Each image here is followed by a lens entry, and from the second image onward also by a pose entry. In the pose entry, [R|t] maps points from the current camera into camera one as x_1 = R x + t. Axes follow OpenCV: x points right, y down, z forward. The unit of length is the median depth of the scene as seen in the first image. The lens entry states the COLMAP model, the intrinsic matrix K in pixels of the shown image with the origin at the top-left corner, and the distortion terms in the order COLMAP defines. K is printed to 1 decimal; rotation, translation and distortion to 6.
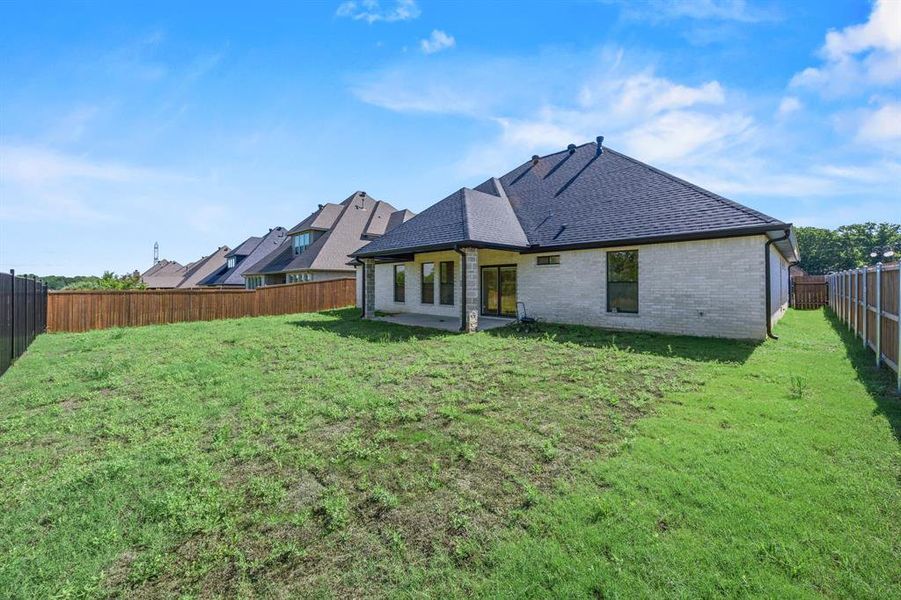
lens RADIAL K [[783.4, 0, 447.9], [0, 783.4, 297.7], [0, 0, 1]] dist [-0.000862, 0.000996]
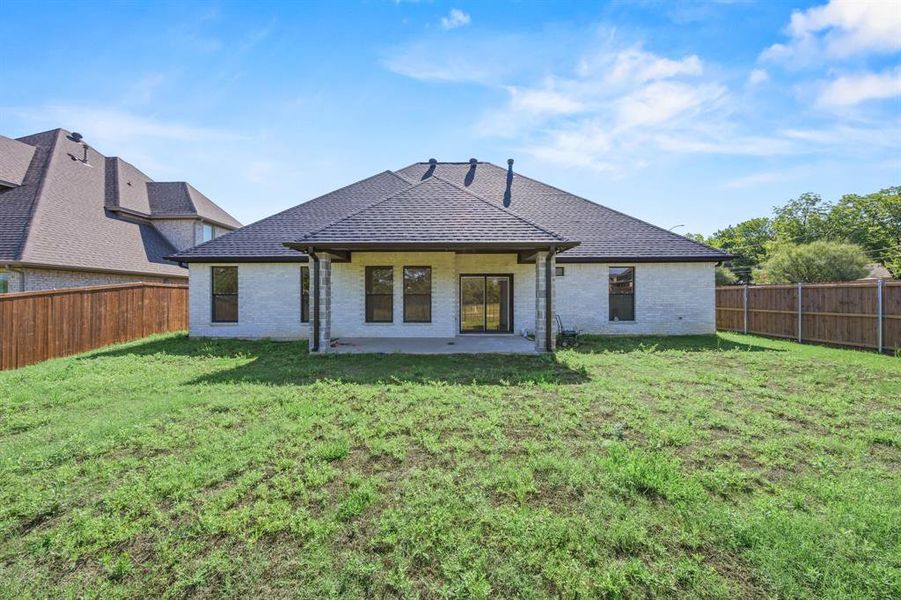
lens RADIAL K [[441.9, 0, 448.2], [0, 441.9, 301.8], [0, 0, 1]] dist [-0.009040, -0.000421]
pose [[0.378268, -0.009509, 0.925647, -0.401186], [0.016782, 0.999853, 0.003413, -0.012652], [-0.925544, 0.014243, 0.378372, 0.837482]]
